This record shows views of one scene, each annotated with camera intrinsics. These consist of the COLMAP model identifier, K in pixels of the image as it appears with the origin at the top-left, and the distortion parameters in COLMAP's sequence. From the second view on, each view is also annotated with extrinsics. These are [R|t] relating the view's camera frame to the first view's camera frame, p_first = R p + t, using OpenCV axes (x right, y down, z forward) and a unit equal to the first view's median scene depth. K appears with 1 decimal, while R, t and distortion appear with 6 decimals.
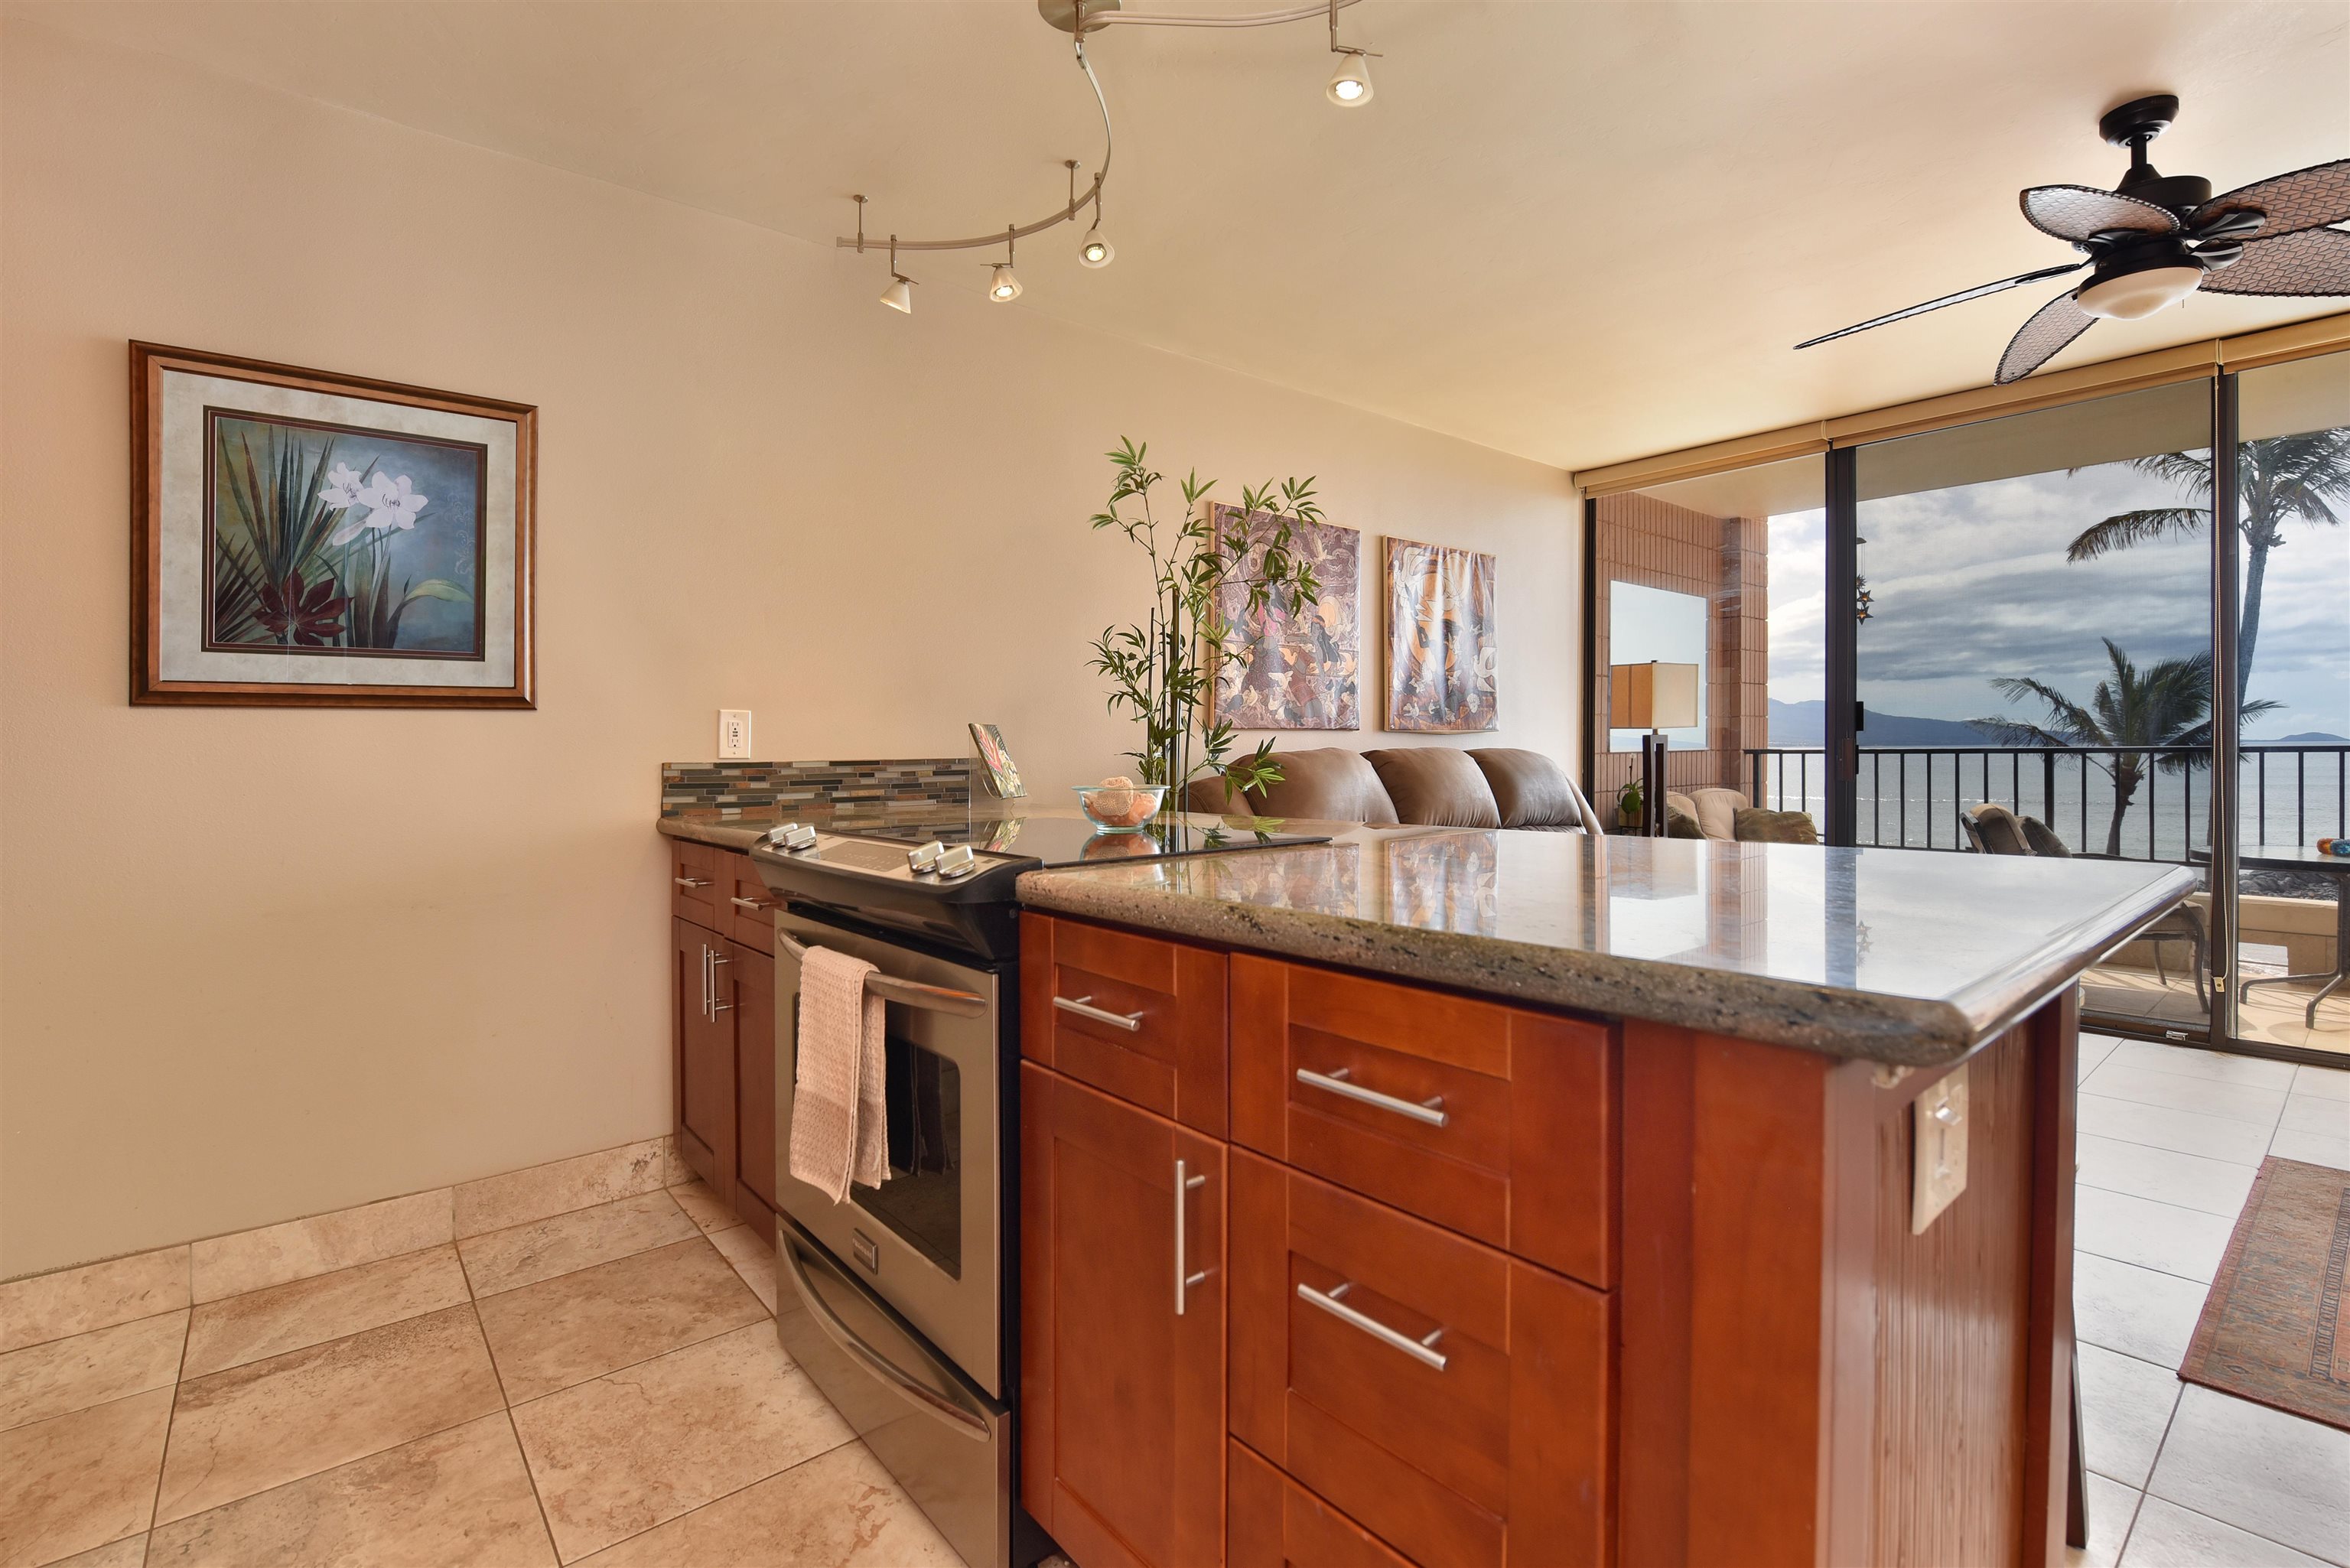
lens RADIAL K [[1056.7, 0, 1161.9], [0, 1056.7, 746.5], [0, 0, 1]] dist [-0.014733, -0.001292]
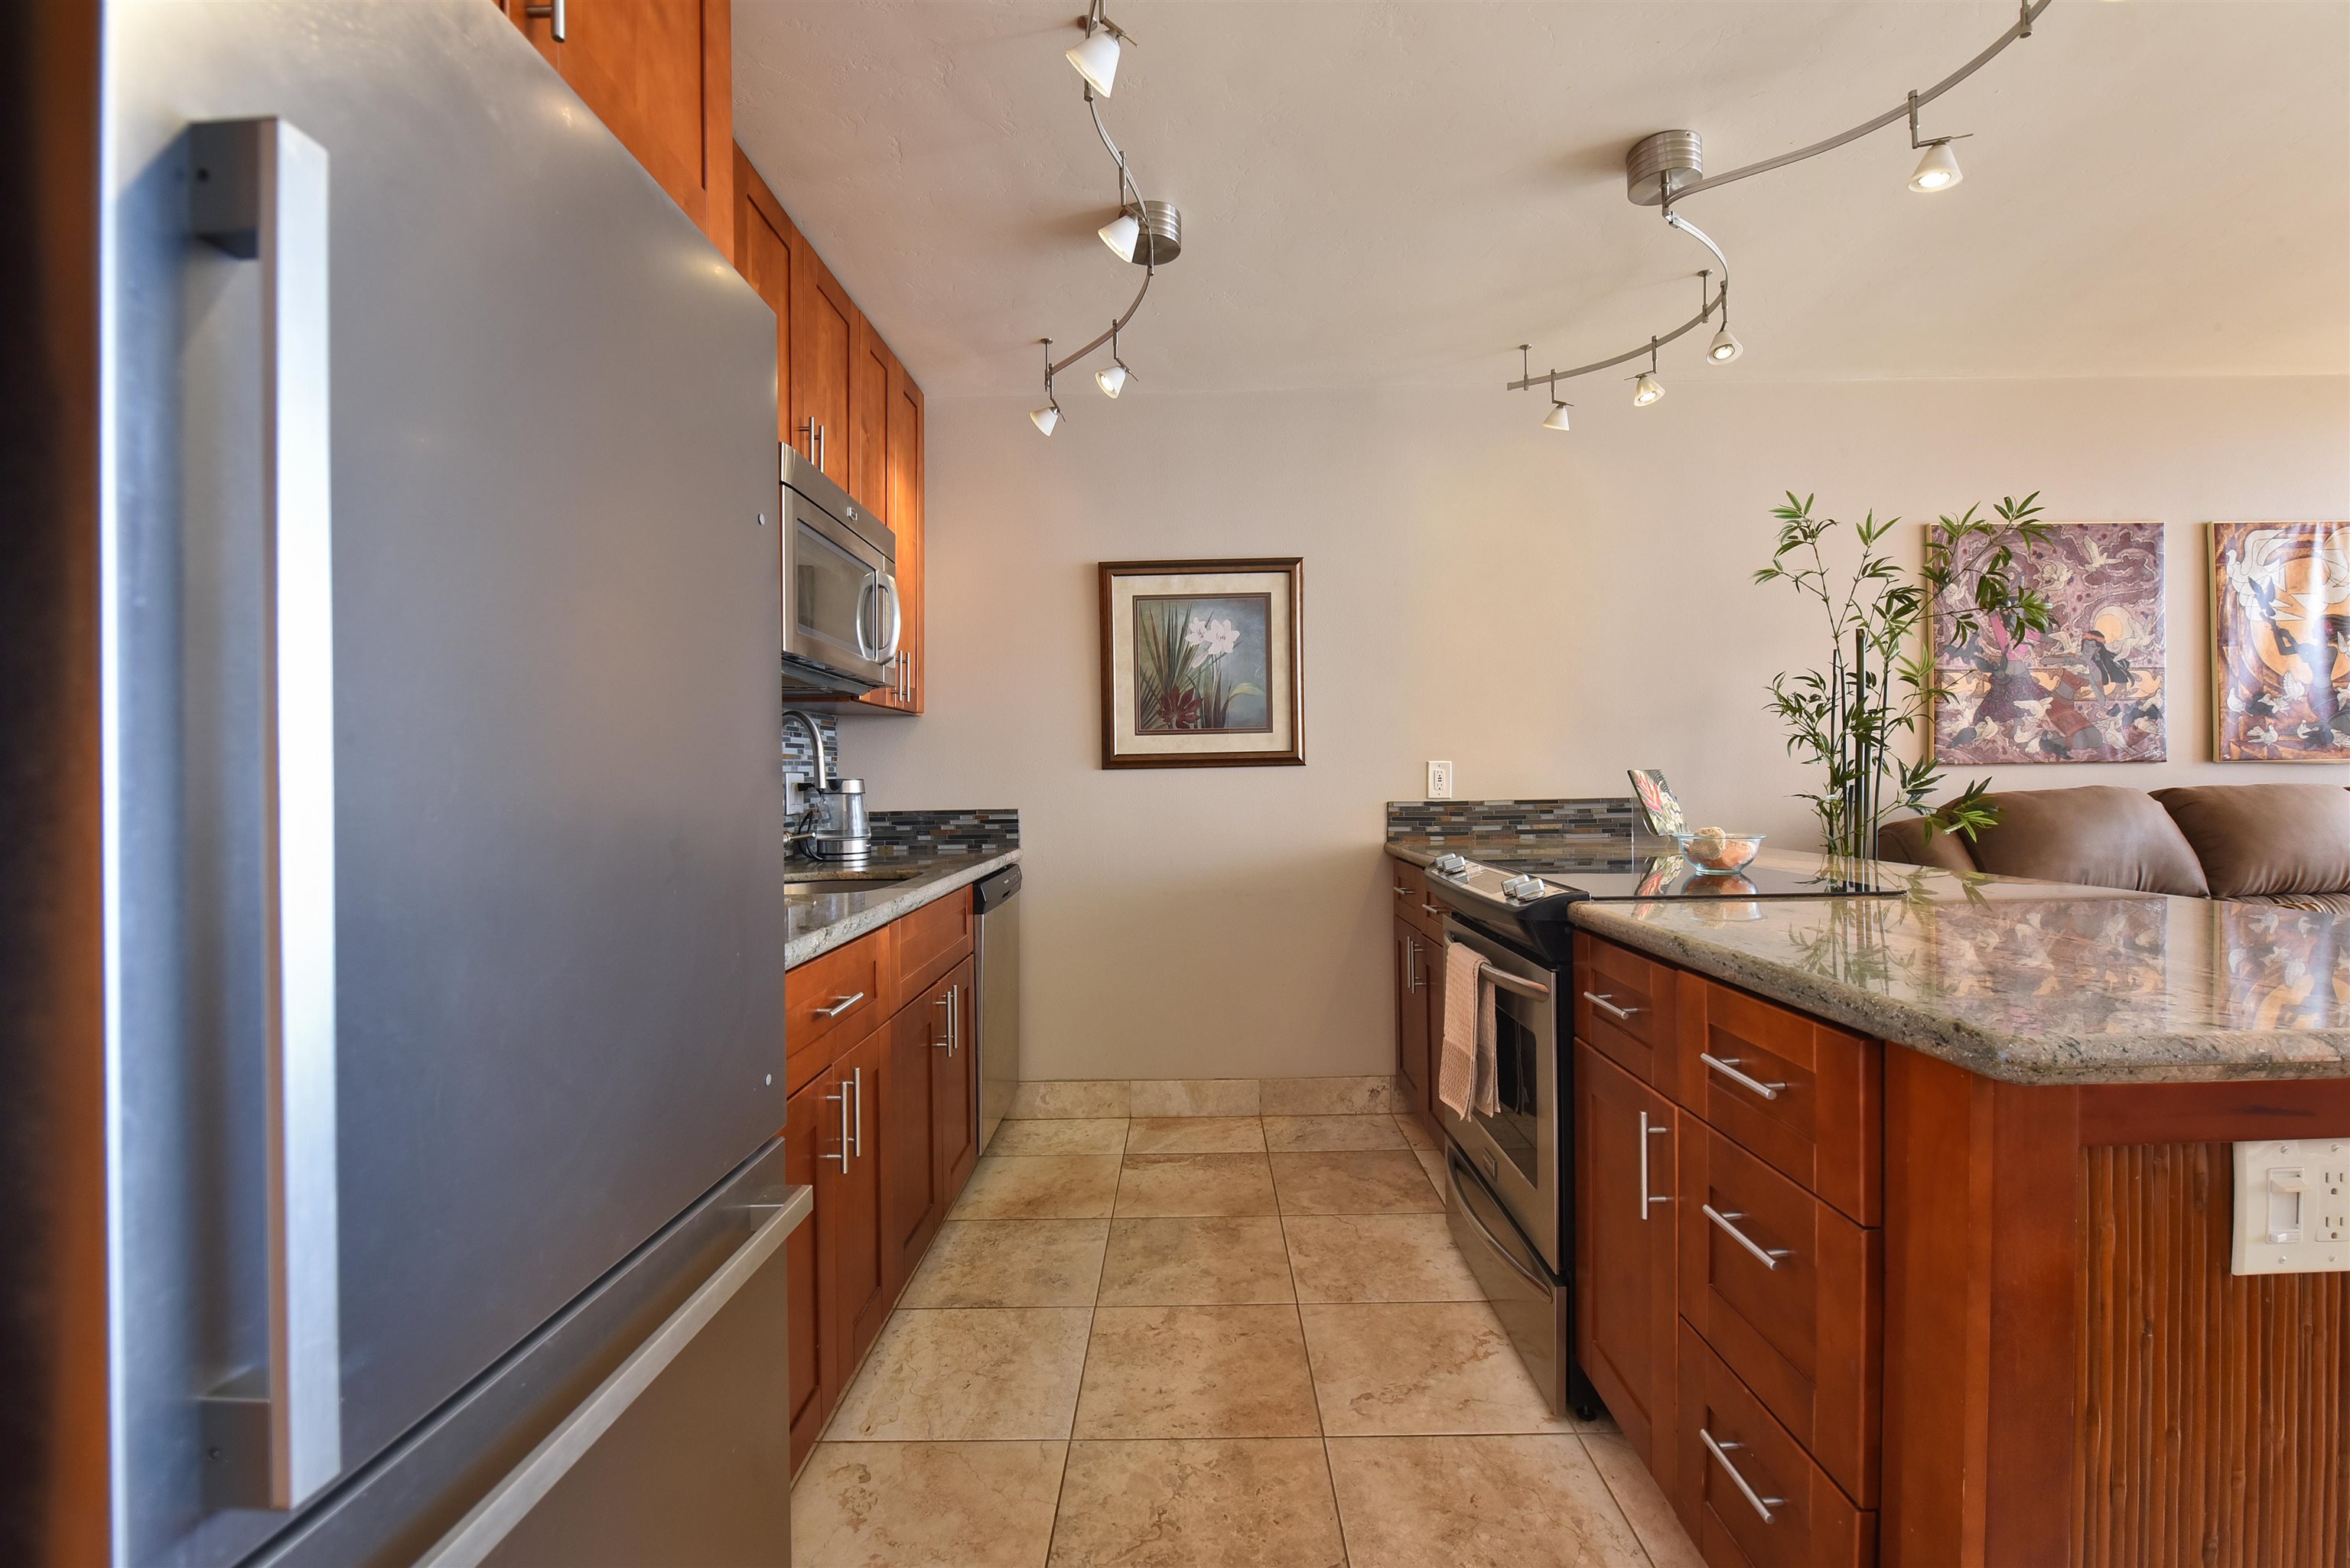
lens RADIAL K [[1020.4, 0, 1170.8], [0, 1020.4, 780.8], [0, 0, 1]] dist [-0.018801, -0.000947]
pose [[0.757703, 0.000324, -0.652600, 0.189657], [0.010943, 0.999853, 0.013202, -0.034812], [0.652508, -0.017144, 0.757588, -0.197359]]
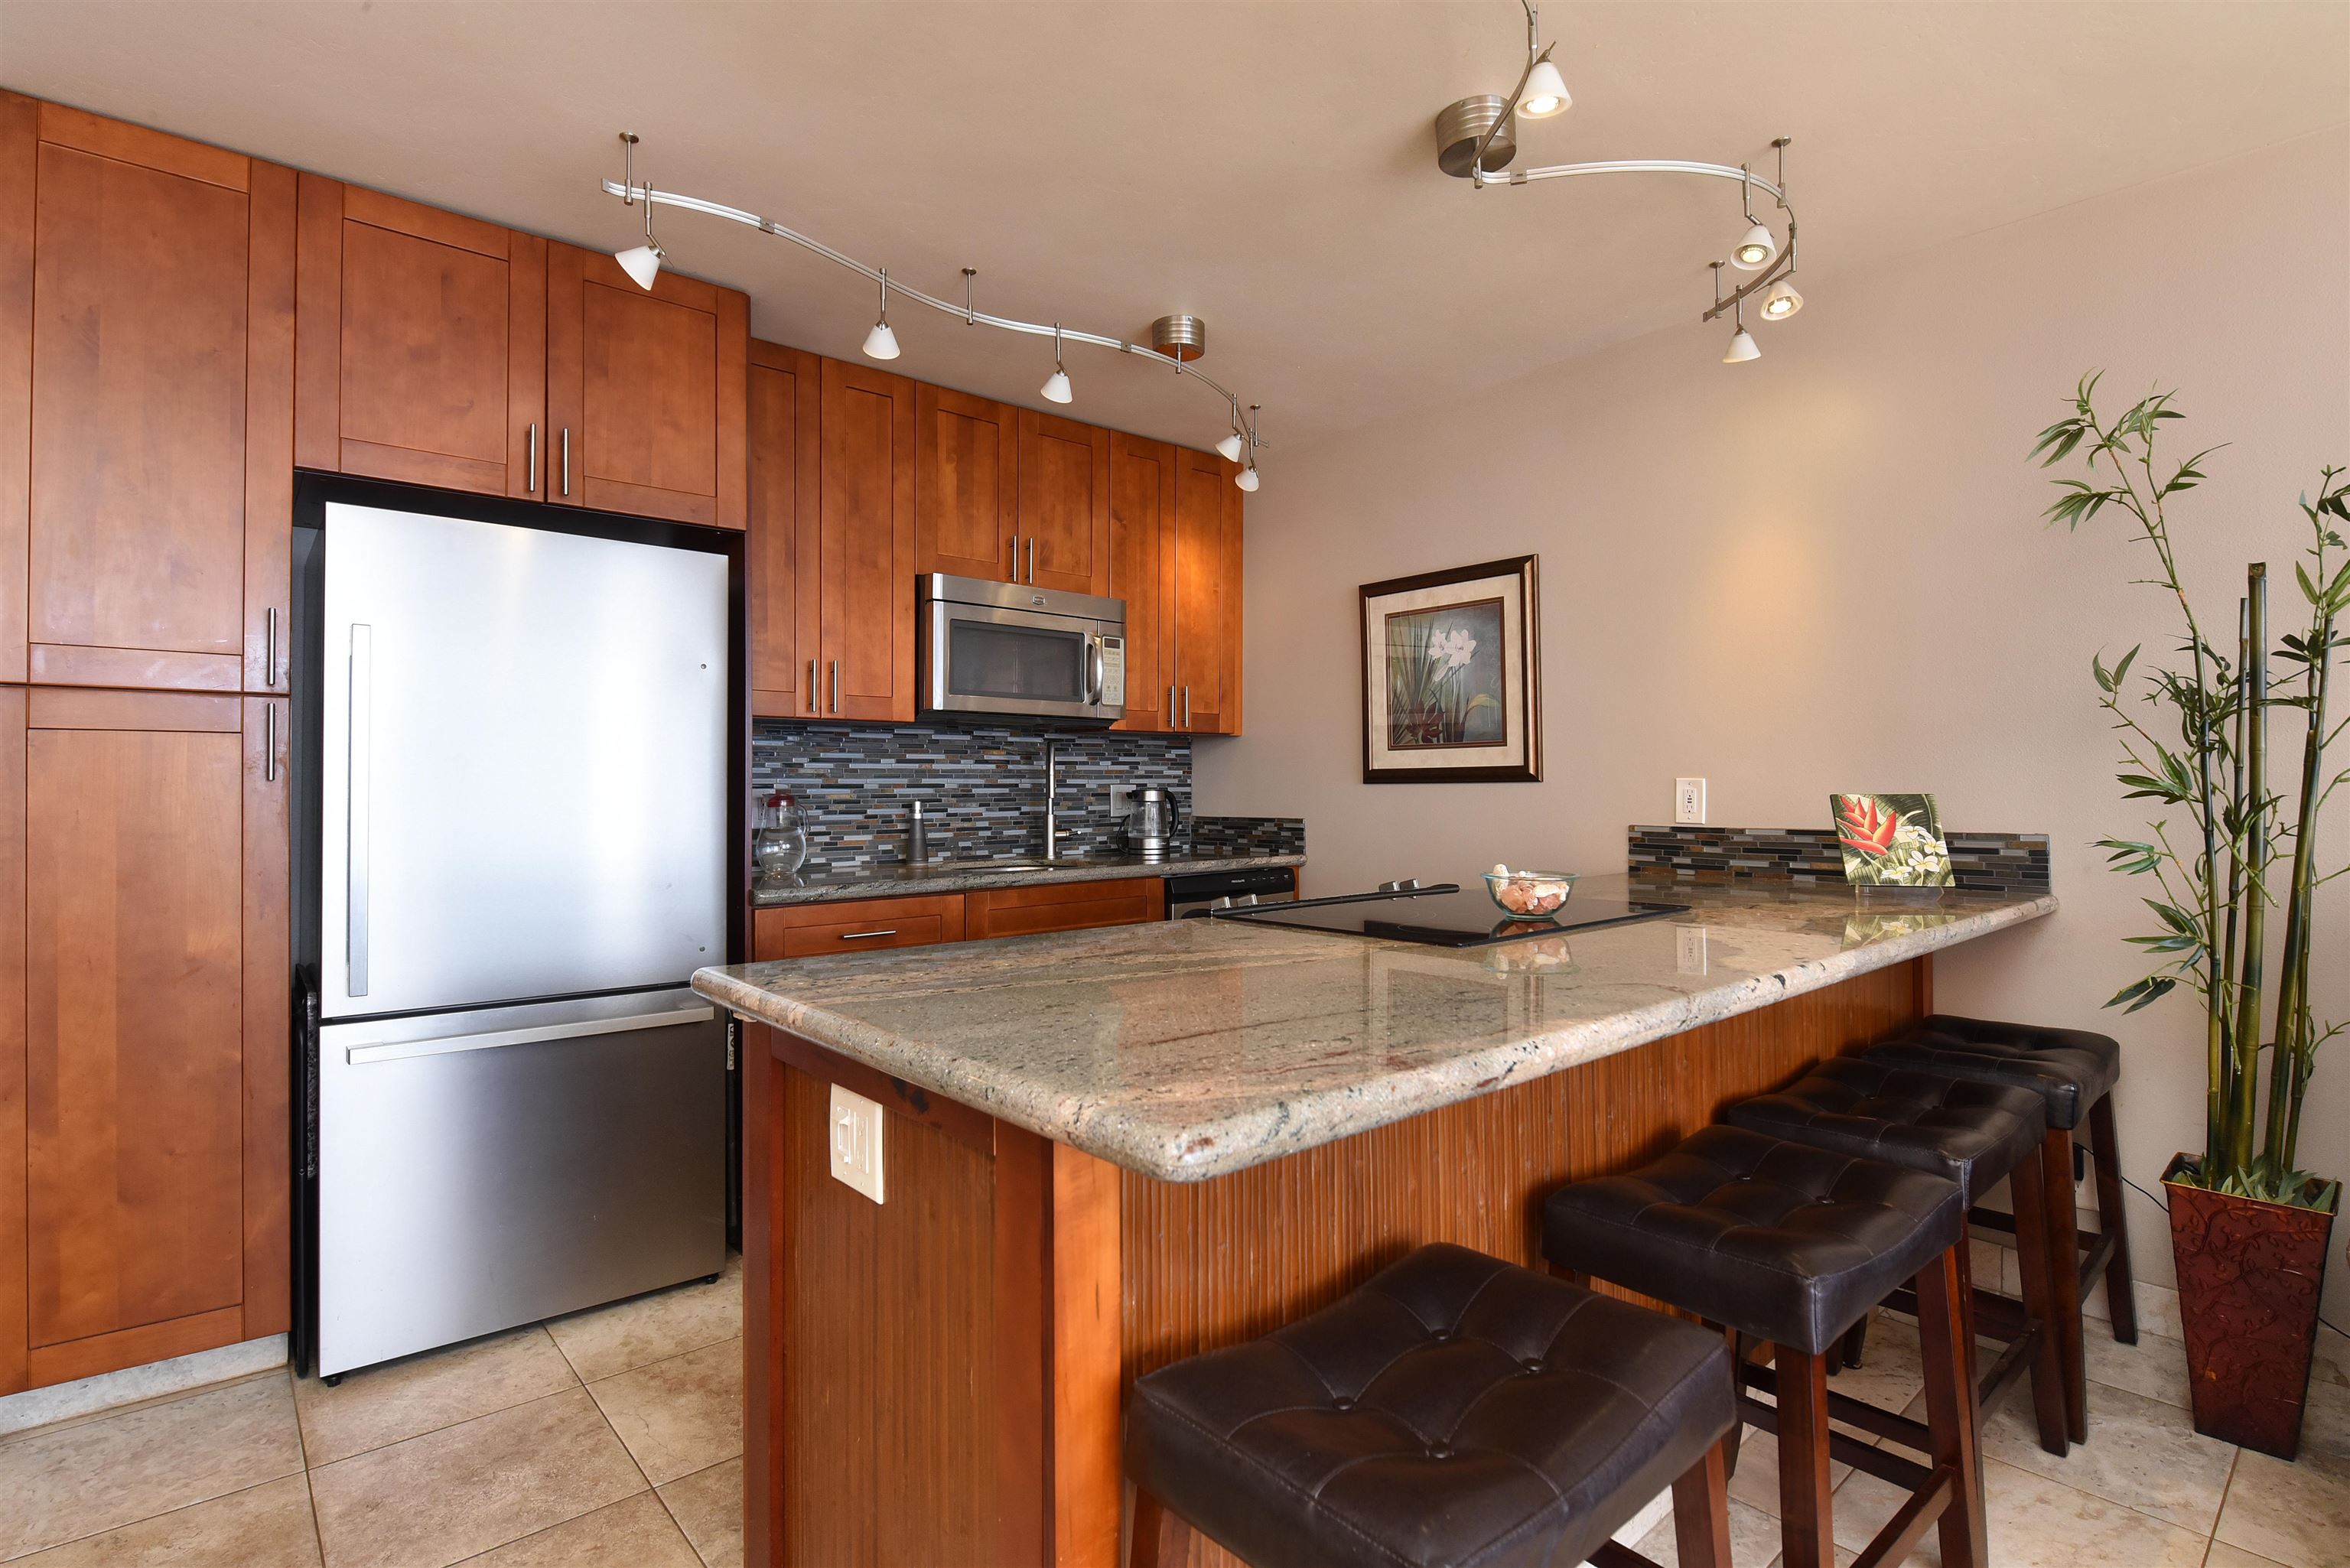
lens RADIAL K [[1133.5, 0, 1156.4], [0, 1133.5, 771.3], [0, 0, 1]] dist [-0.000574, -0.000086]
pose [[0.018111, -0.004312, -0.999827, 0.839979], [0.006553, 0.999970, -0.004194, -0.045774], [0.999815, -0.006476, 0.018139, 0.497002]]
